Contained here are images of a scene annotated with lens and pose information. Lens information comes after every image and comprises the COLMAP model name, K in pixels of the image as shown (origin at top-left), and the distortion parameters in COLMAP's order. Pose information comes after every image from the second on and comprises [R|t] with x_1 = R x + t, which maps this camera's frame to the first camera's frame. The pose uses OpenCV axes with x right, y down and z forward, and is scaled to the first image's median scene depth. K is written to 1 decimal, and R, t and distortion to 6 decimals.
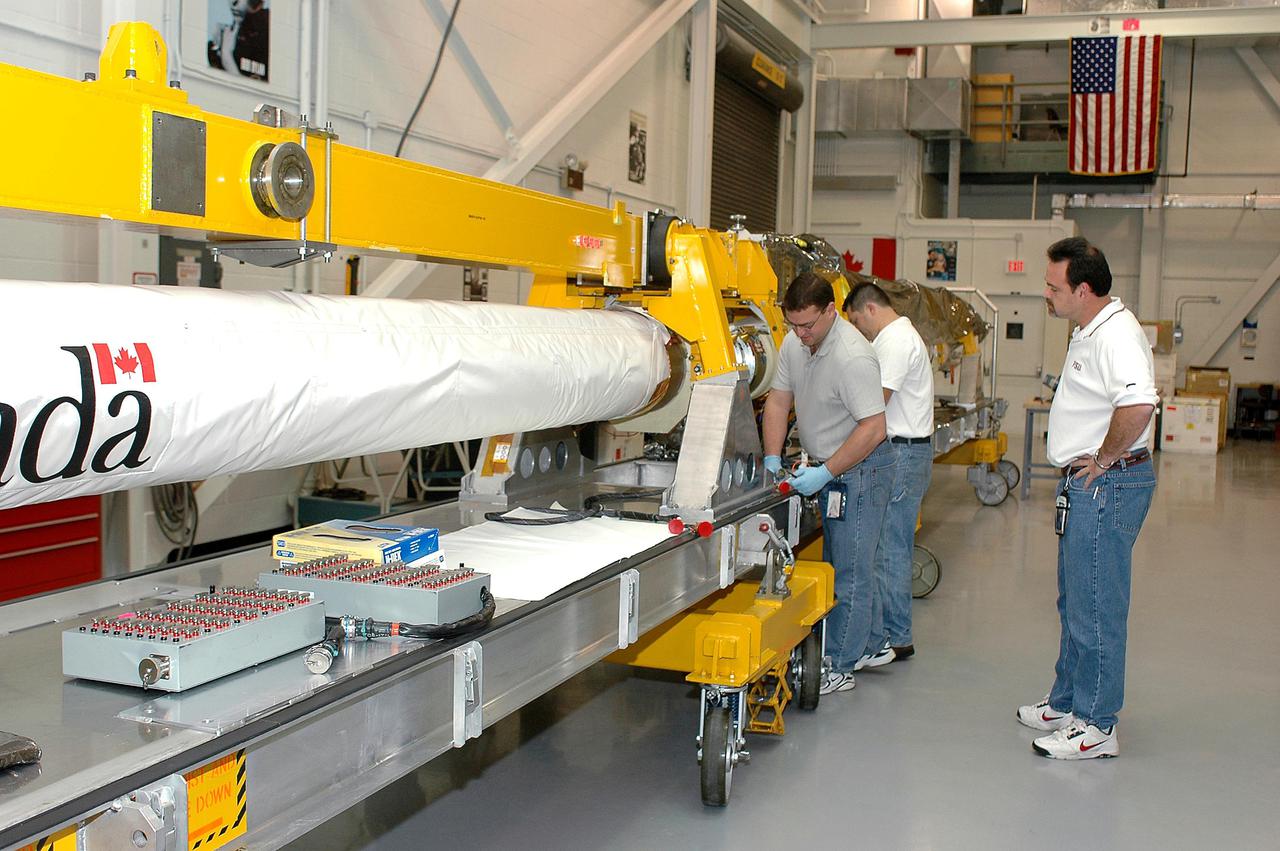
lens RADIAL K [[1333.2, 0, 640.0], [0, 1333.2, 425.5], [0, 0, 1]] dist [-0.121449, 0.121245]
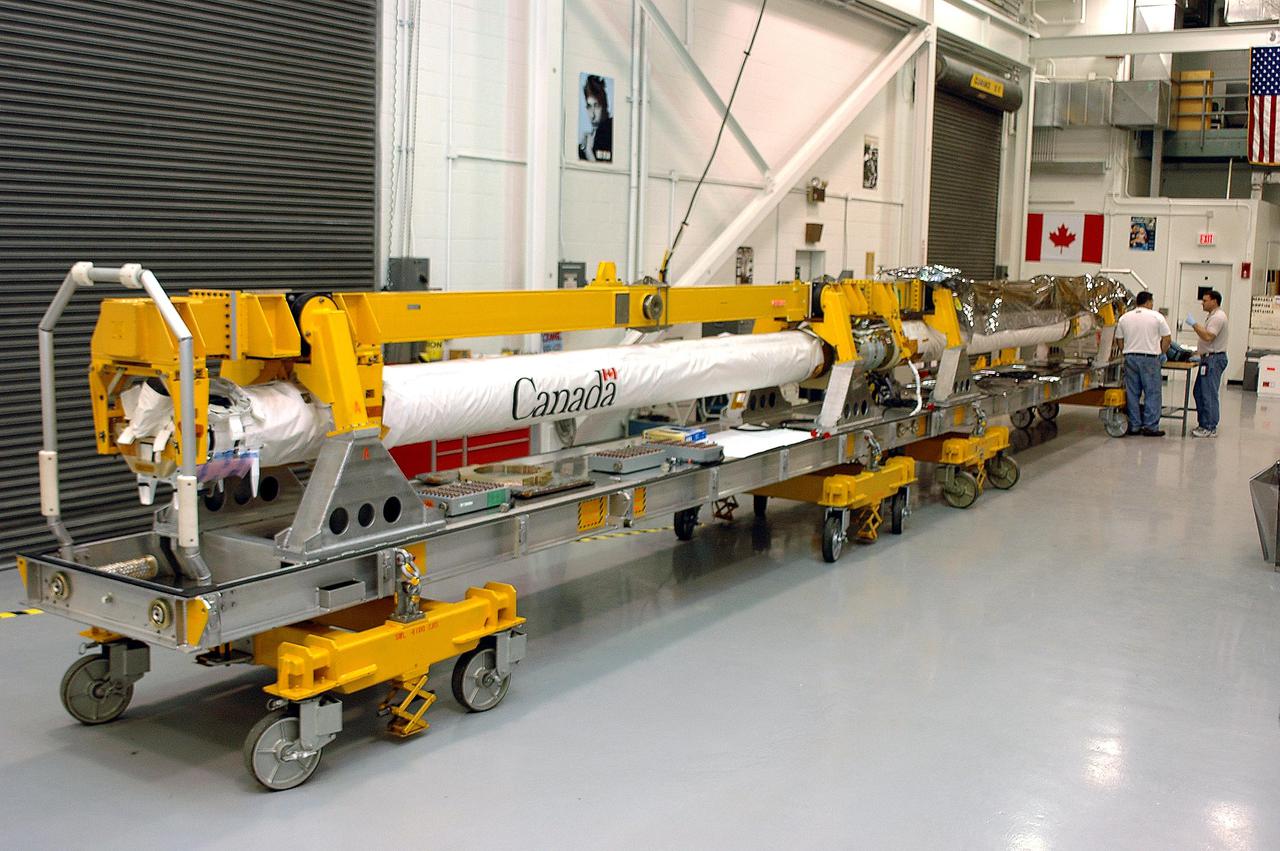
lens RADIAL K [[1333.2, 0, 640.0], [0, 1333.2, 425.5], [0, 0, 1]] dist [-0.121449, 0.121245]
pose [[0.976408, 0.022254, -0.214786, 0.050338], [-0.011053, 0.998522, 0.053211, -0.012078], [0.215653, -0.049582, 0.975210, -0.280018]]
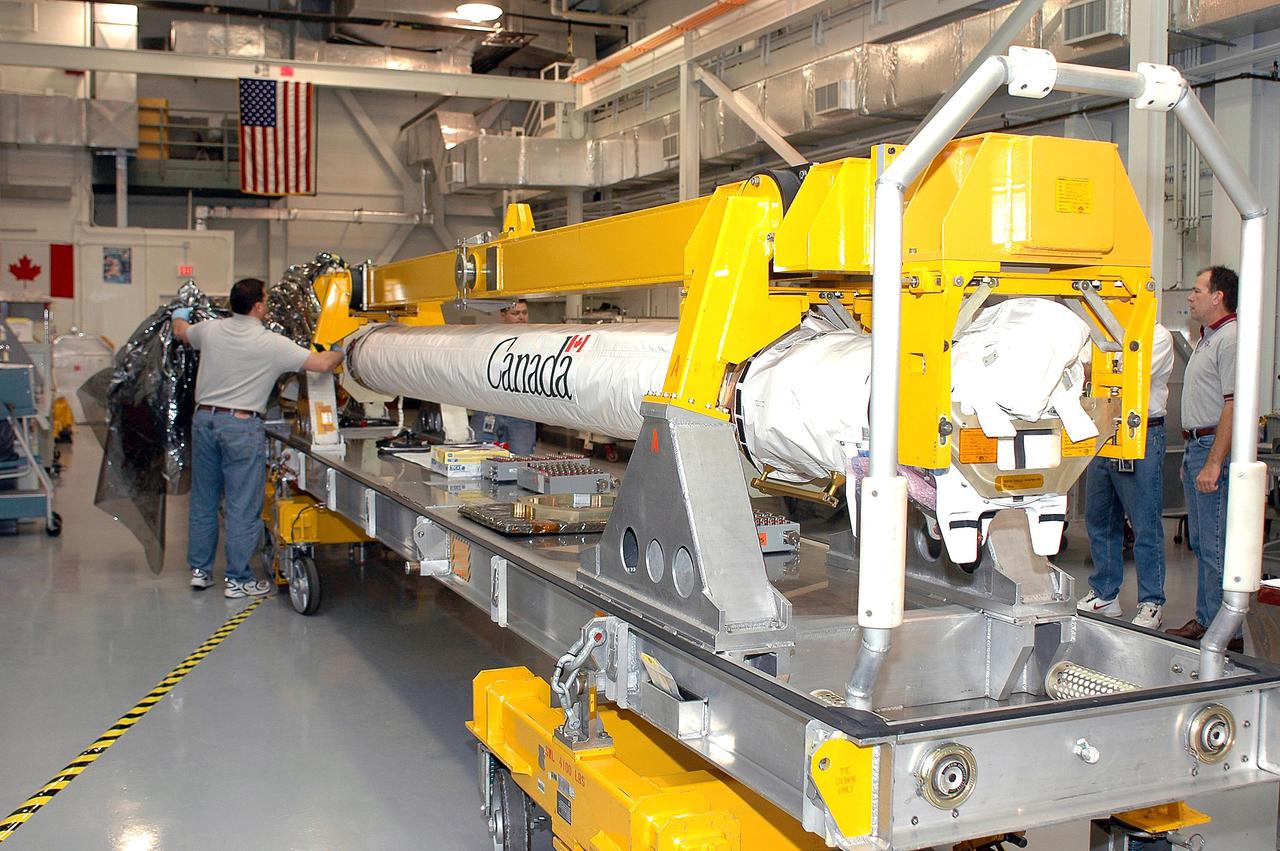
lens RADIAL K [[1333.2, 0, 640.0], [0, 1333.2, 425.5], [0, 0, 1]] dist [-0.121449, 0.121245]
pose [[0.725499, -0.070410, 0.684612, -0.241647], [0.066733, 0.997263, 0.031846, 0.003708], [-0.684981, 0.022581, 0.728211, -0.105384]]
